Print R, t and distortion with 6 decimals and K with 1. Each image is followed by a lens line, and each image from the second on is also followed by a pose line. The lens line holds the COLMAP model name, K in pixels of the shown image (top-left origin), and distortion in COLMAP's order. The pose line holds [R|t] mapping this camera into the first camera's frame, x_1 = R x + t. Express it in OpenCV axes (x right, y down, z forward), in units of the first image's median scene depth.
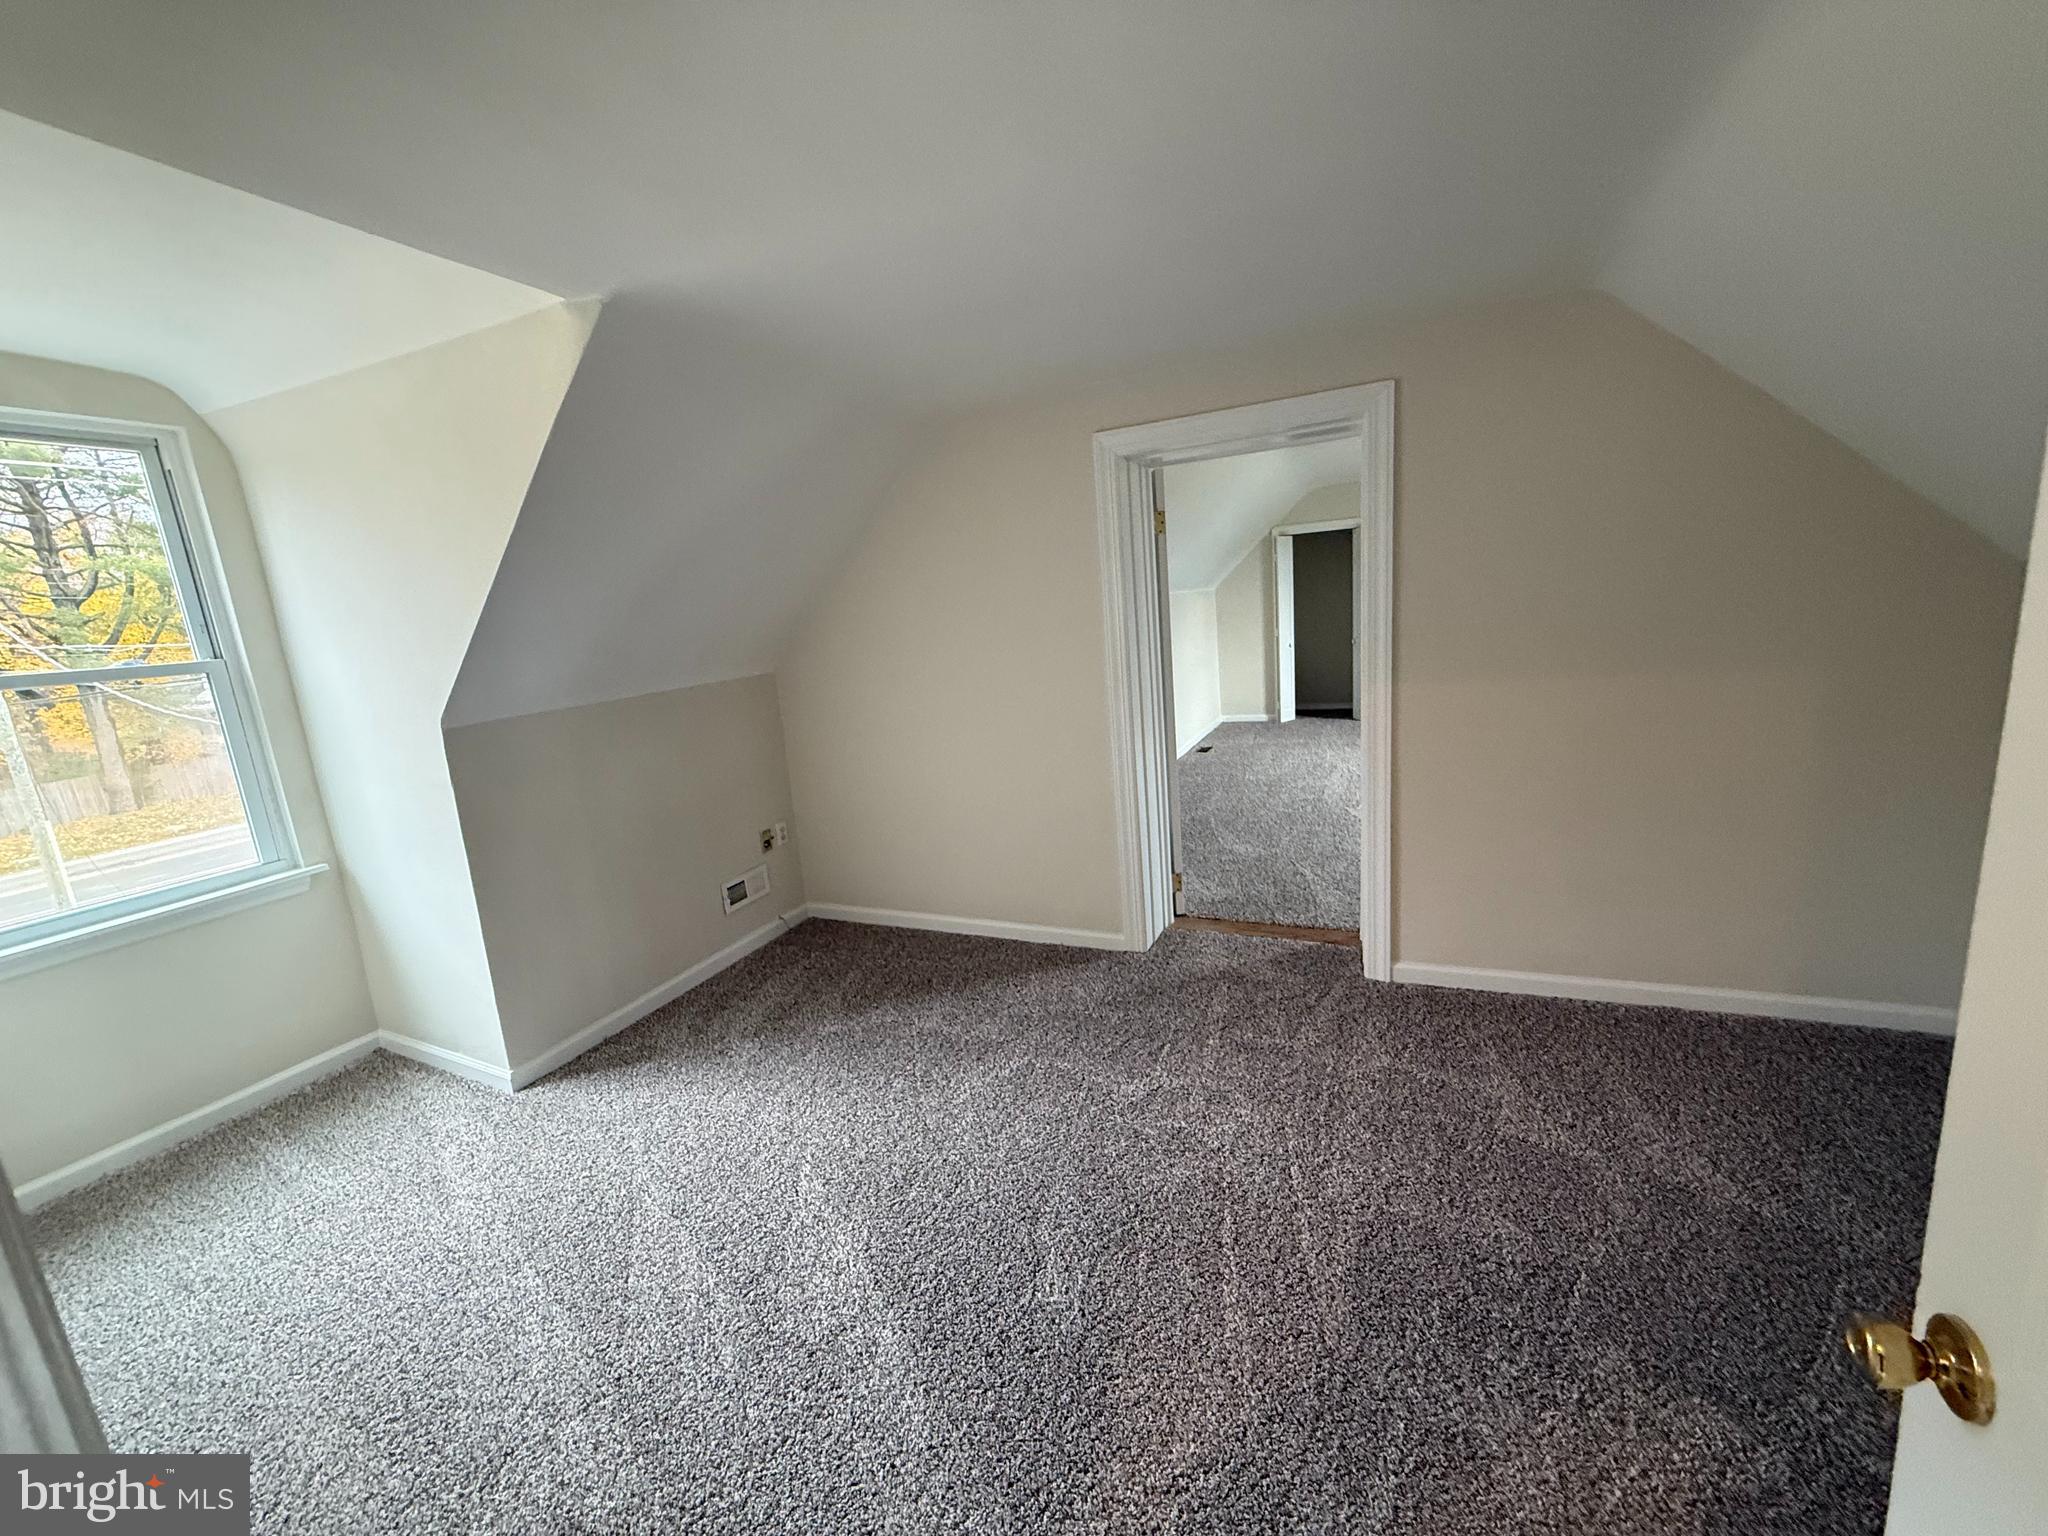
lens RADIAL K [[816.5, 0, 1021.1], [0, 816.5, 770.4], [0, 0, 1]] dist [-0.000376, -0.000113]
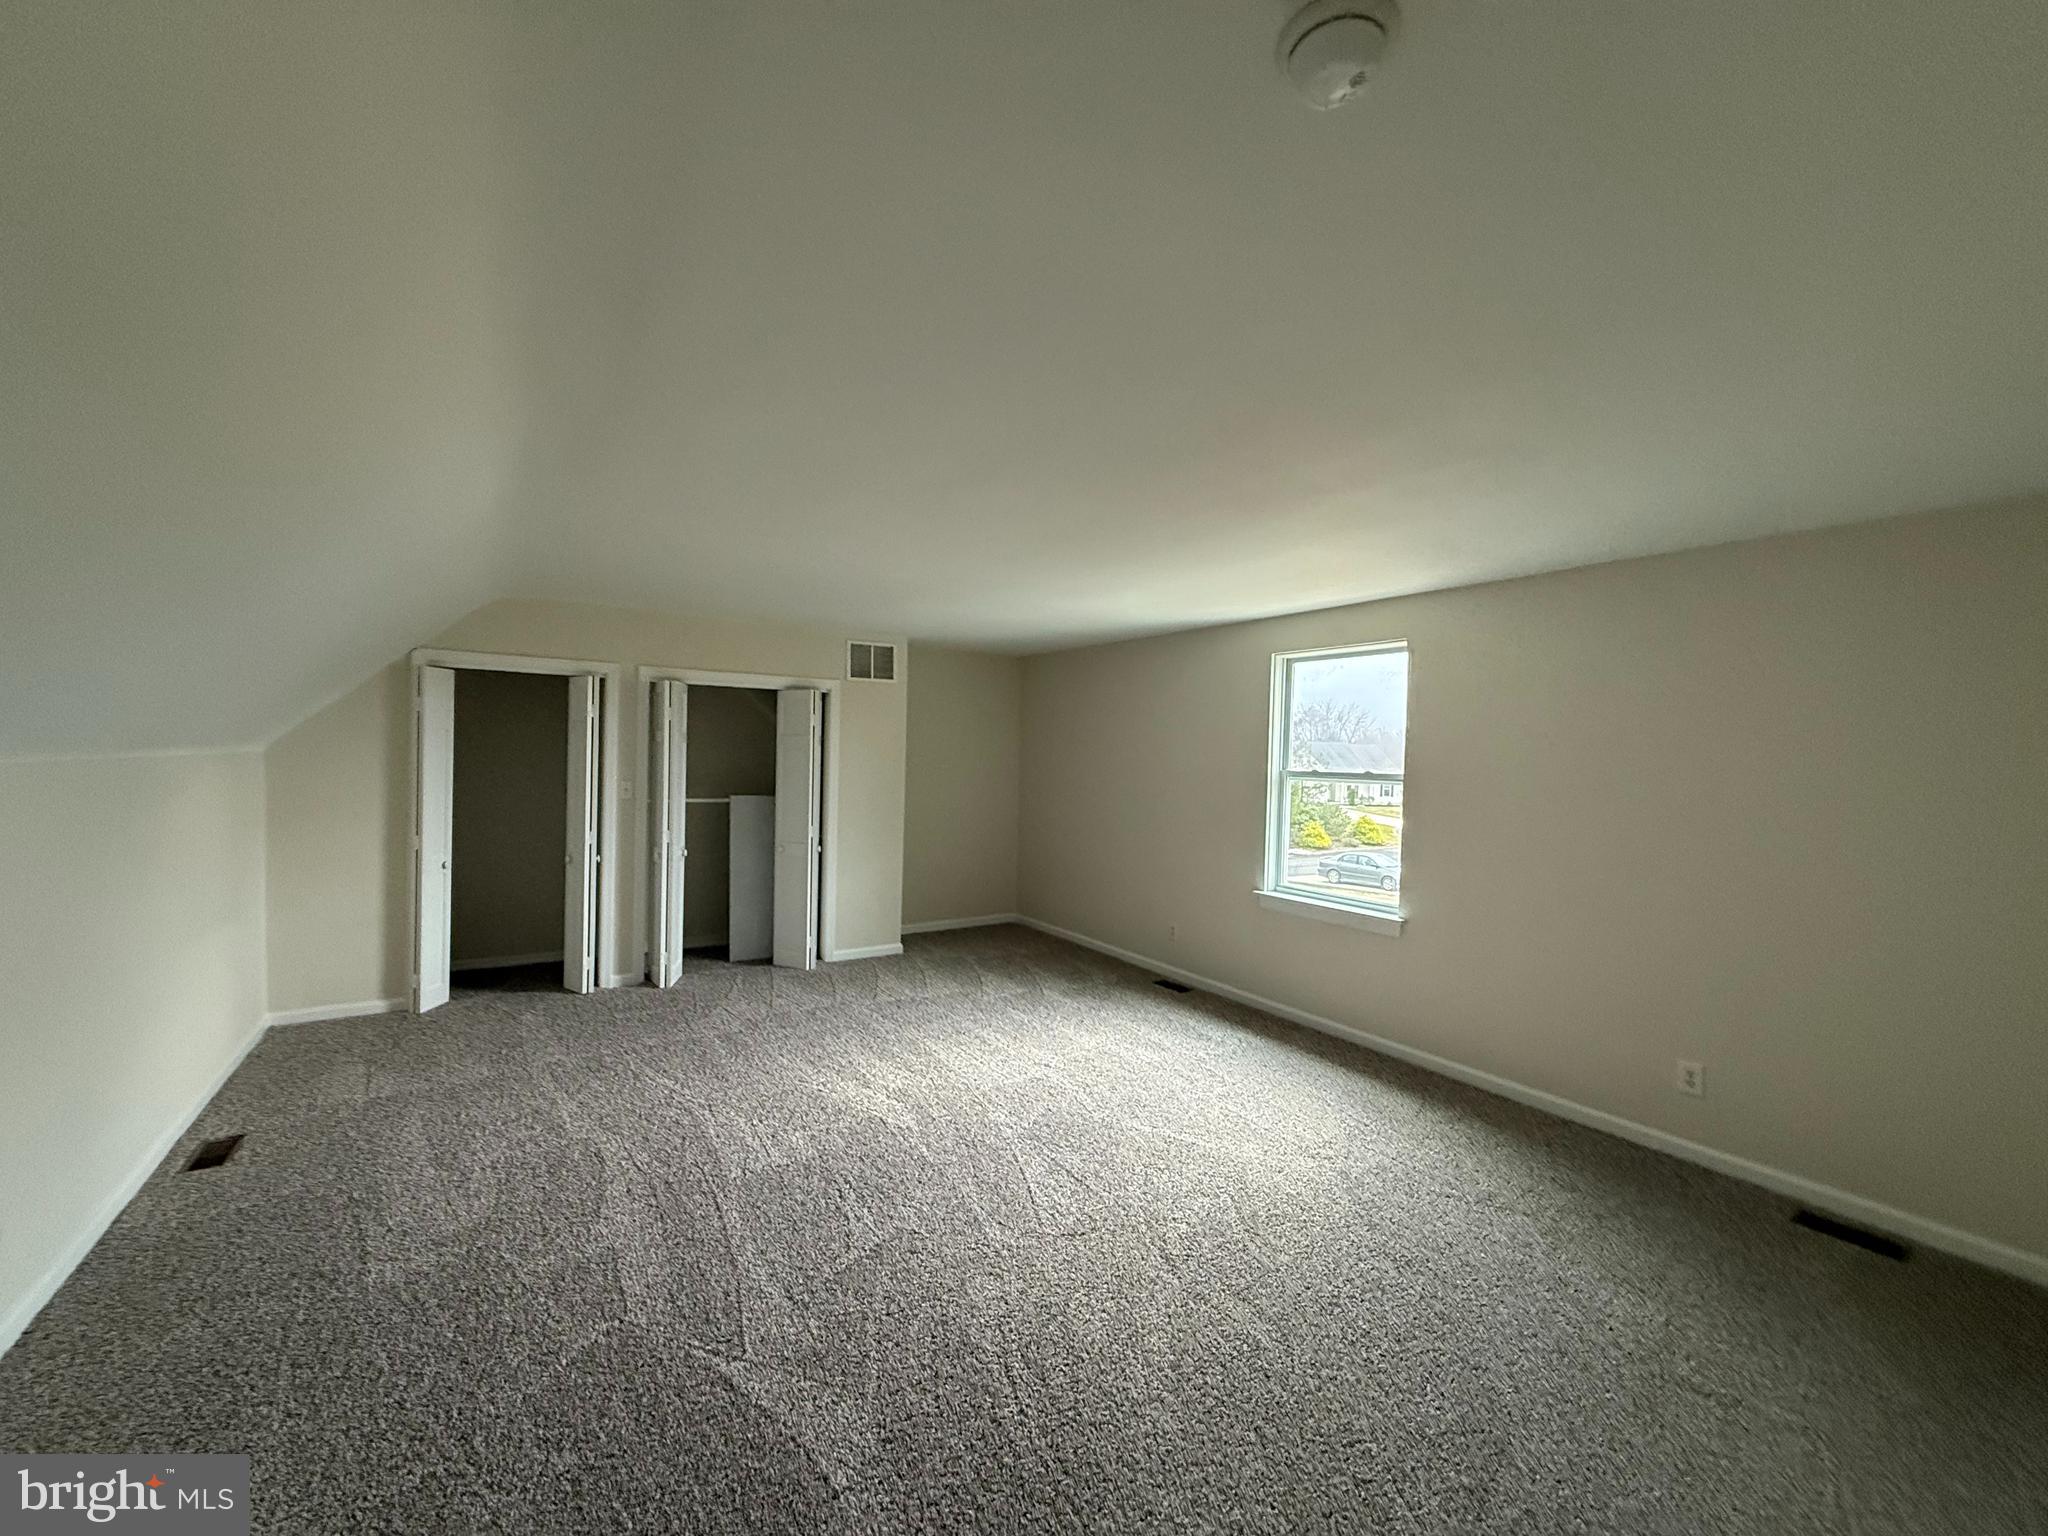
lens RADIAL K [[816.5, 0, 1028.2], [0, 816.5, 782.1], [0, 0, 1]] dist [-0.000376, -0.000113]
pose [[0.547005, 0.071271, 0.834090, 0.089858], [0.100201, 0.983632, -0.149762, -0.092051], [-0.831111, 0.165497, 0.530910, 0.398266]]
